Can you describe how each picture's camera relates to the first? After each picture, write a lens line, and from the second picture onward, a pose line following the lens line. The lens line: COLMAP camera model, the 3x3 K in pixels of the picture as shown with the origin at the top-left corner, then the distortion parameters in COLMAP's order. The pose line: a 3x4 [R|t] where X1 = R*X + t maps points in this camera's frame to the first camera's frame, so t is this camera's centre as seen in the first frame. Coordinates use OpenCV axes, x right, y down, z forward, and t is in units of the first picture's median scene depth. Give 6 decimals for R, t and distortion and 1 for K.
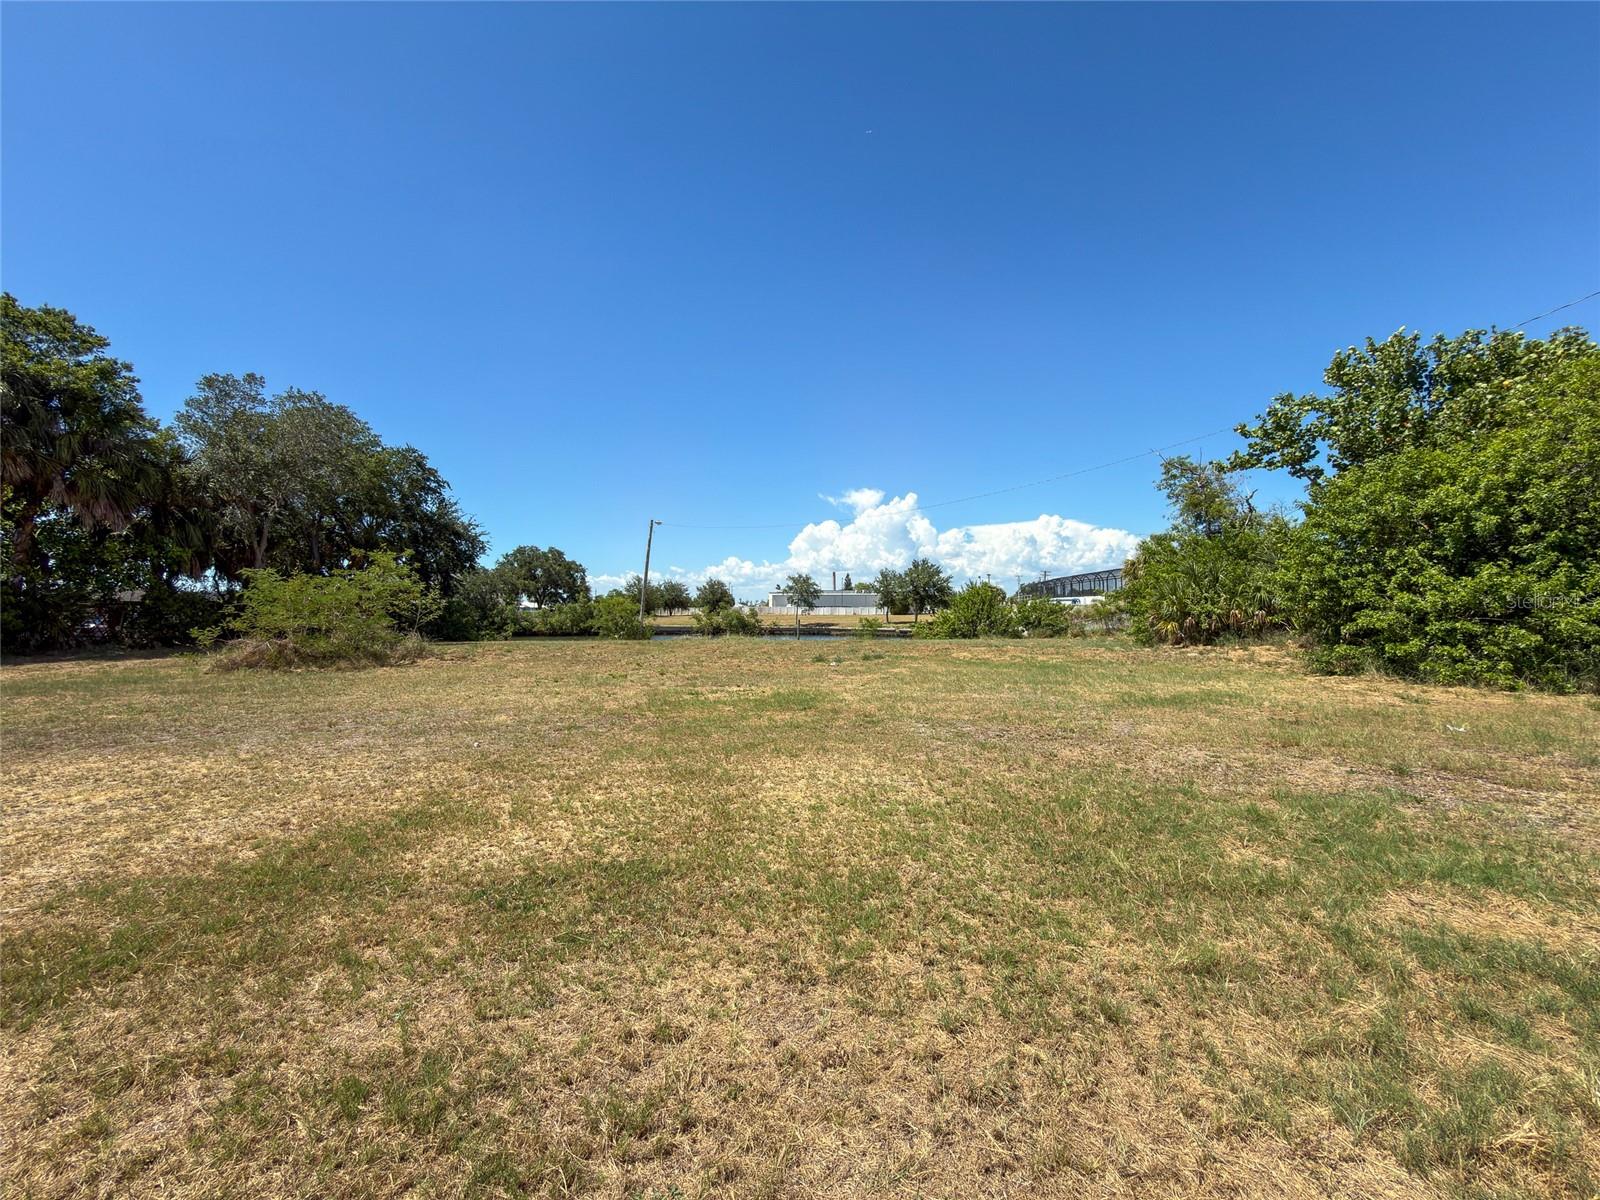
lens RADIAL K [[632.5, 0, 799.0], [0, 632.5, 595.8], [0, 0, 1]] dist [-0.000623, 0.001027]
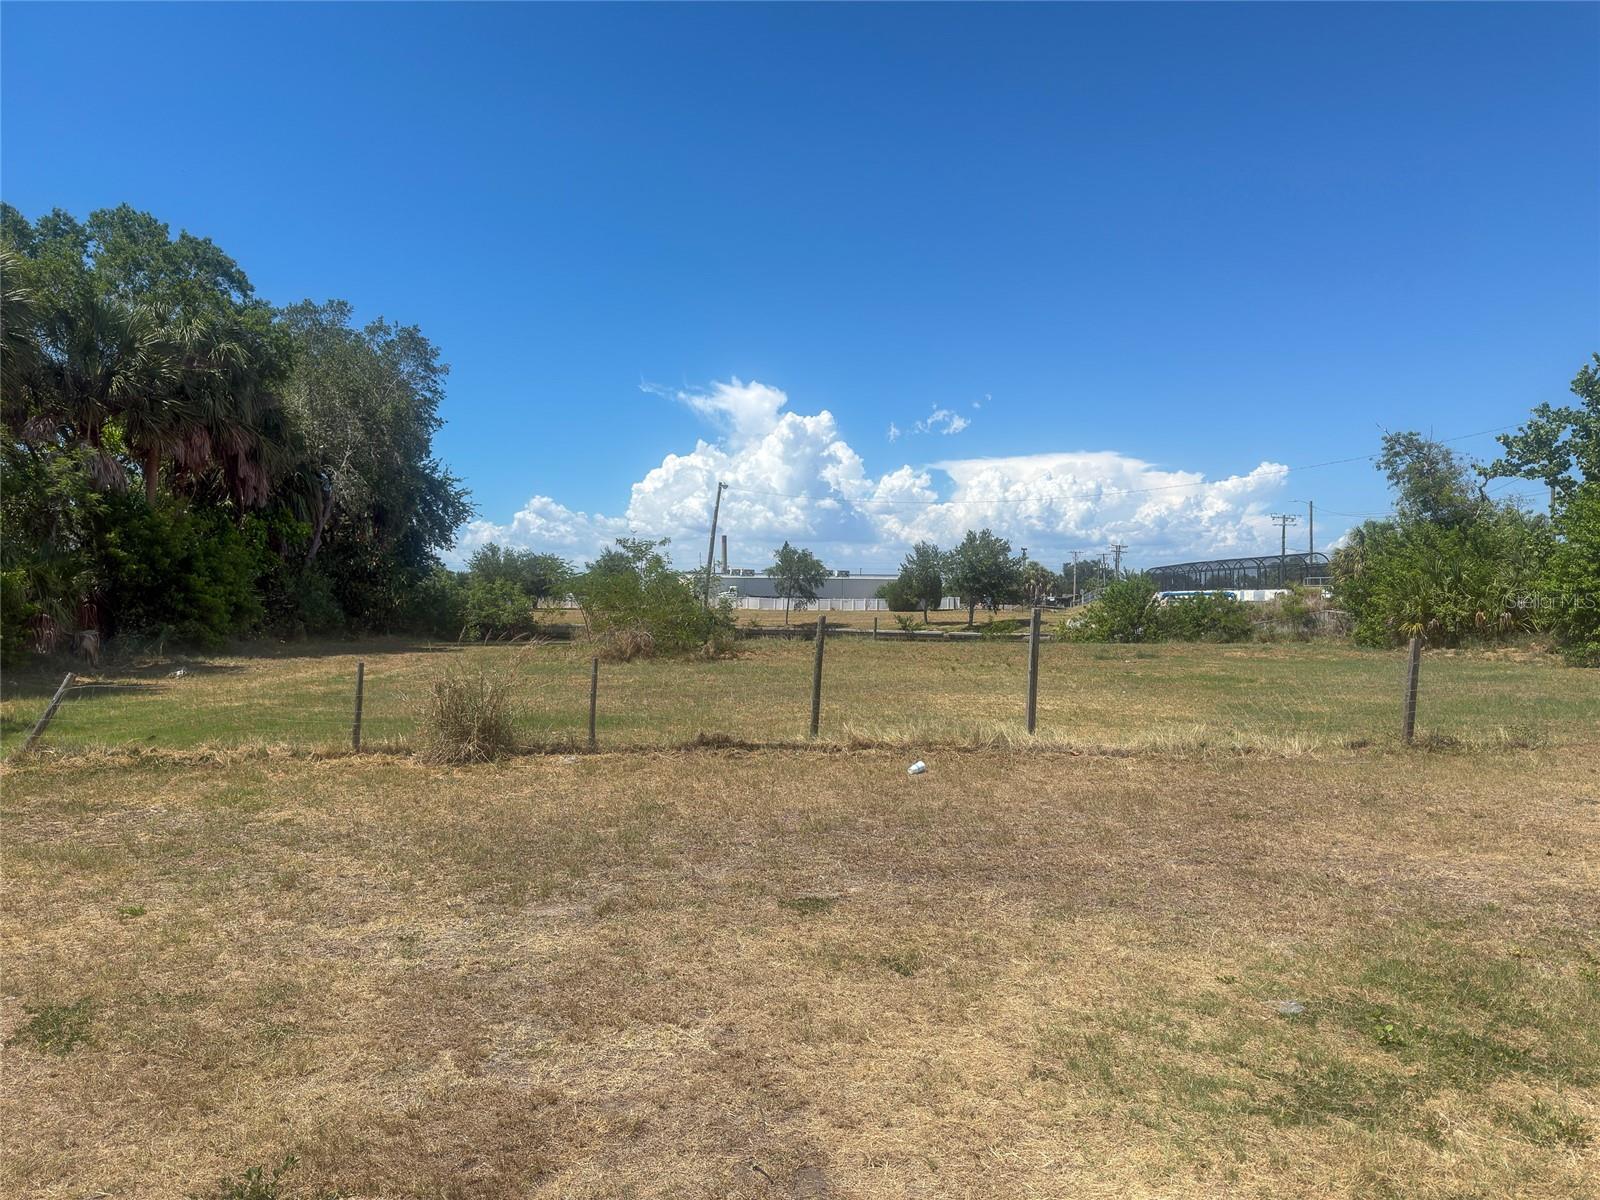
lens RADIAL K [[1112.2, 0, 789.8], [0, 1112.2, 607.3], [0, 0, 1]] dist [0.050802, -0.059254]
pose [[0.991930, 0.011317, 0.126283, -1.064426], [-0.014809, 0.999532, 0.026753, -0.026432], [-0.125921, -0.028407, 0.991633, -1.057805]]
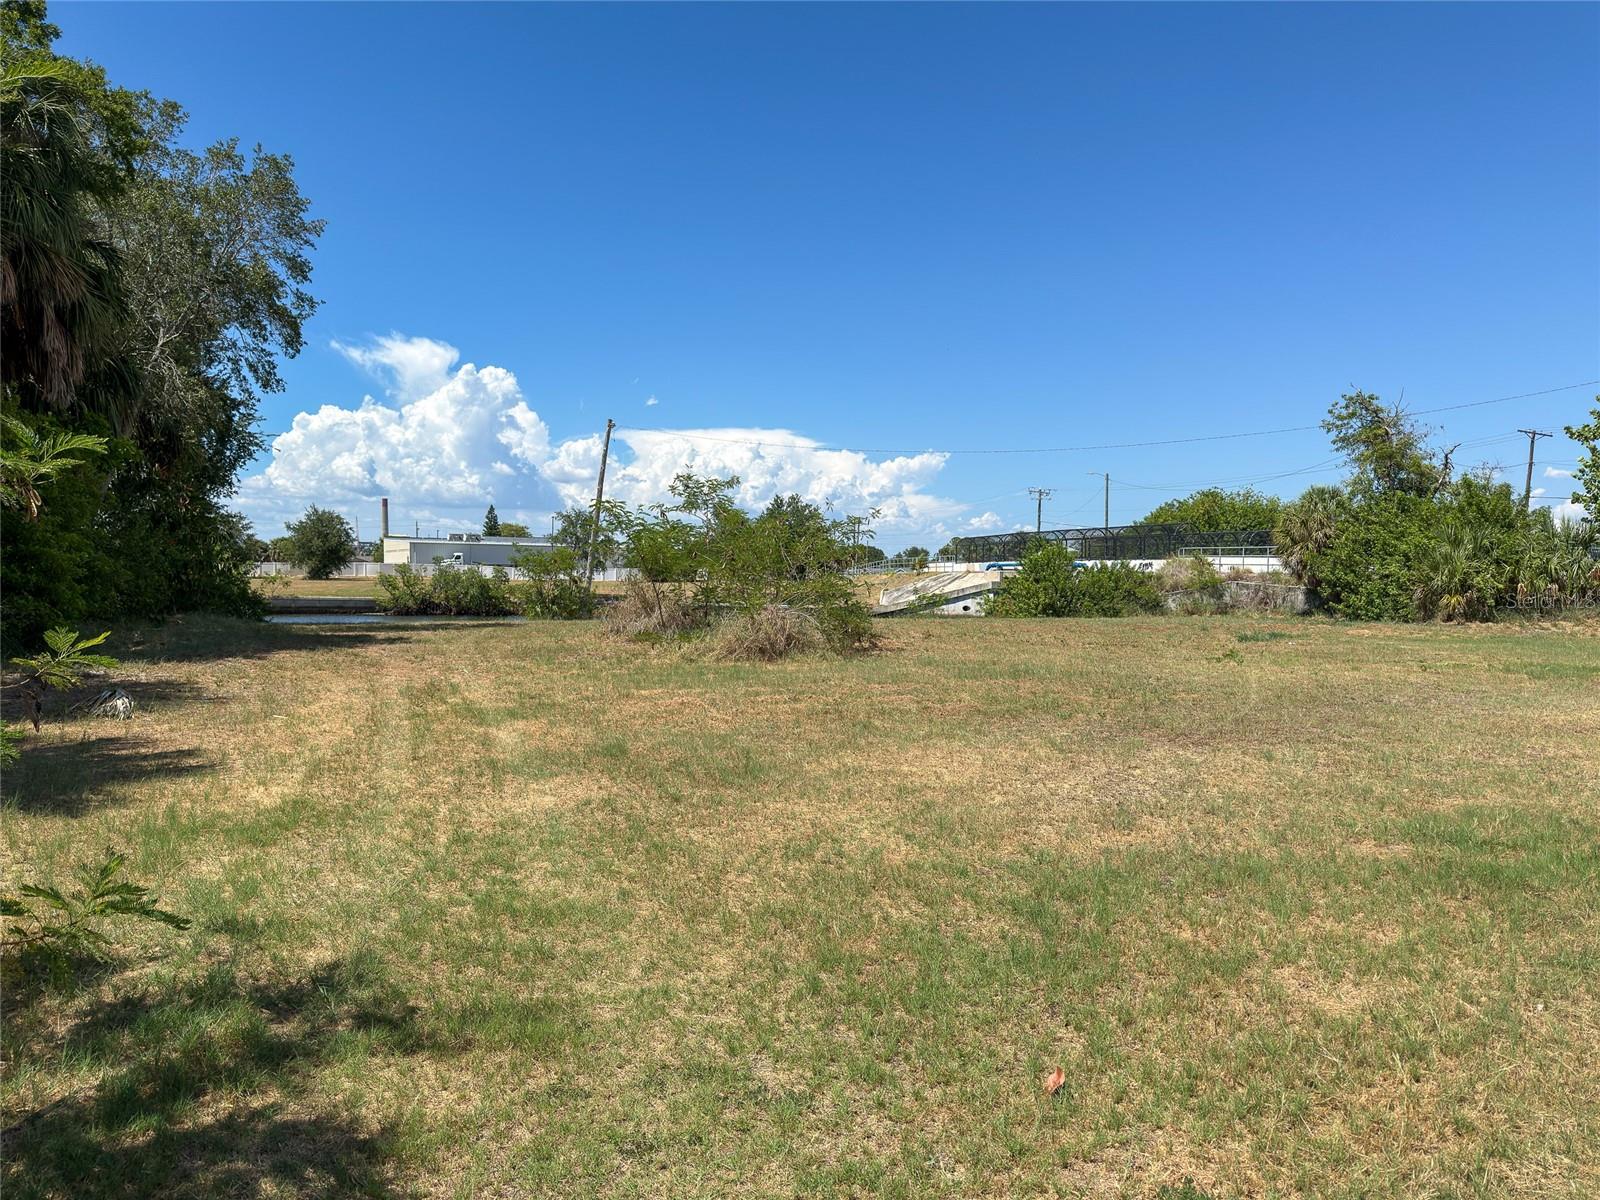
lens RADIAL K [[1112.2, 0, 808.0], [0, 1112.2, 591.2], [0, 0, 1]] dist [0.050802, -0.059254]
pose [[0.909095, 0.009894, 0.416471, -1.711713], [-0.025659, 0.999150, 0.032273, 0.013678], [-0.415797, -0.040025, 0.908576, -0.108570]]
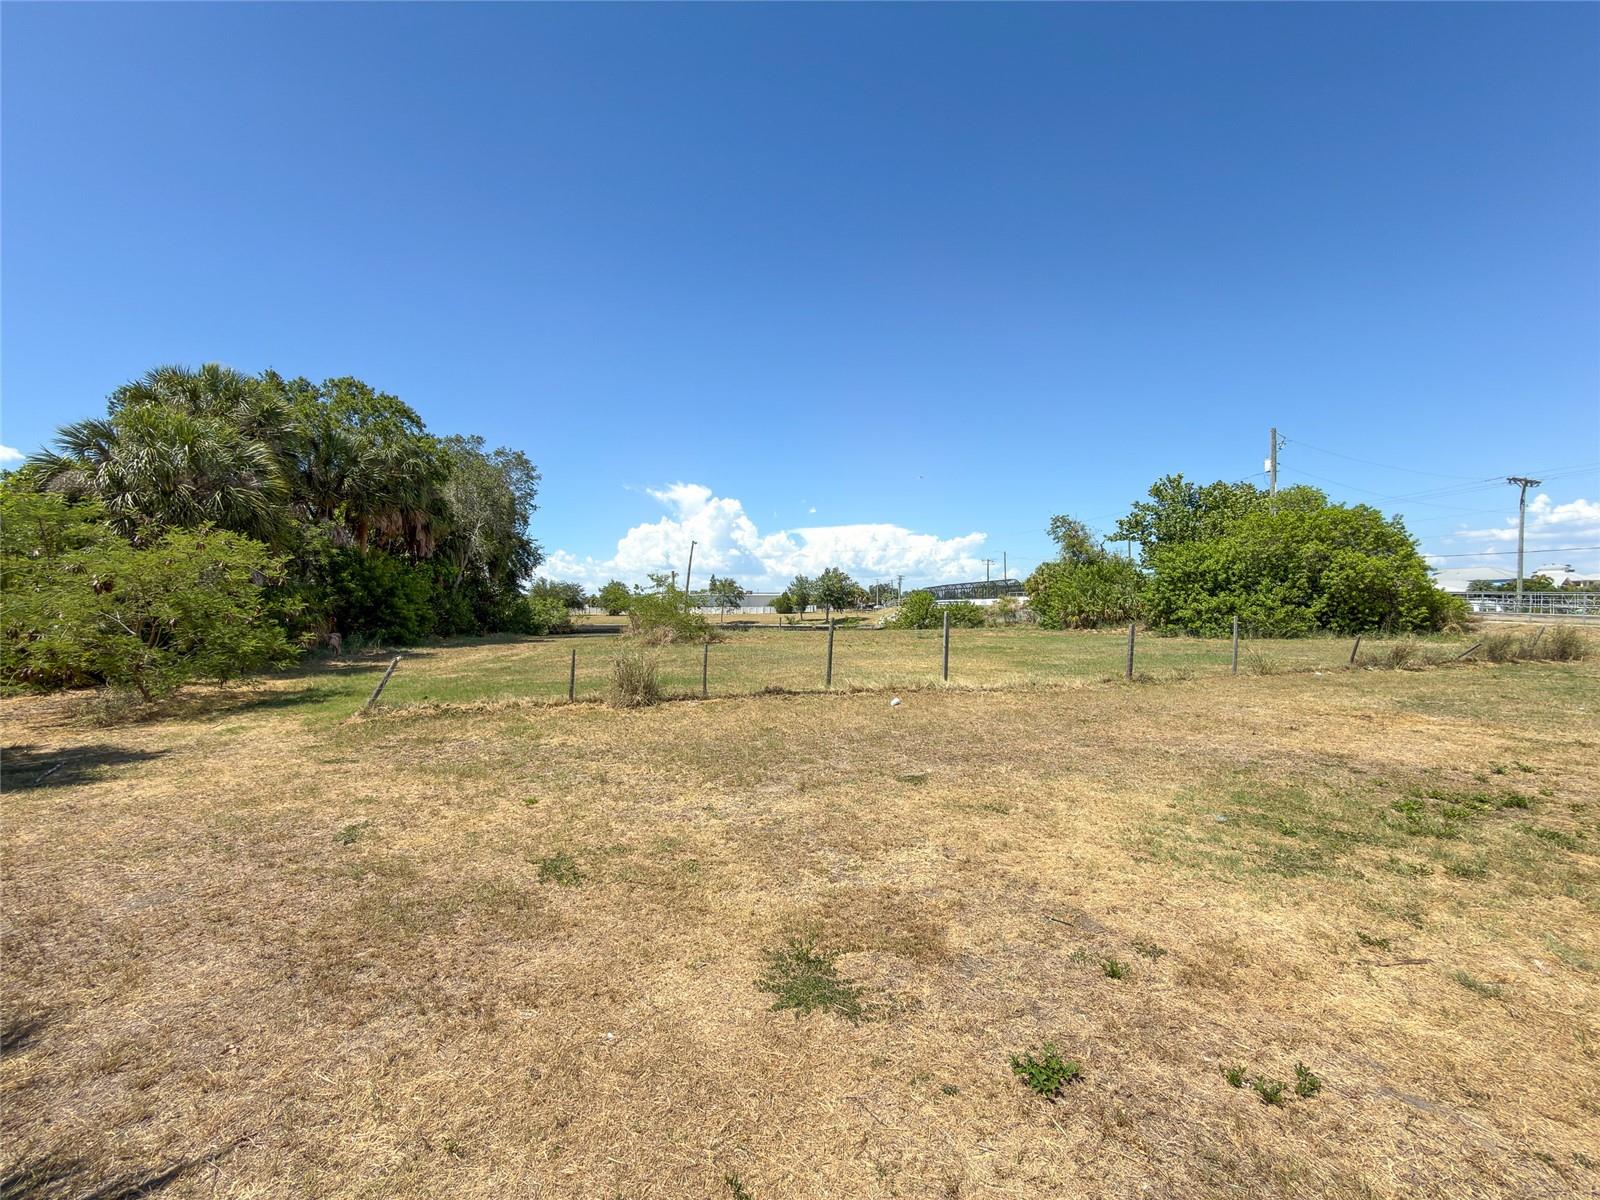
lens RADIAL K [[632.5, 0, 794.6], [0, 632.5, 601.9], [0, 0, 1]] dist [-0.000623, 0.001027]
pose [[0.967852, 0.000904, 0.251520, -1.217747], [-0.003503, 0.999945, 0.009885, -0.027518], [-0.251498, -0.010448, 0.967802, -1.034238]]
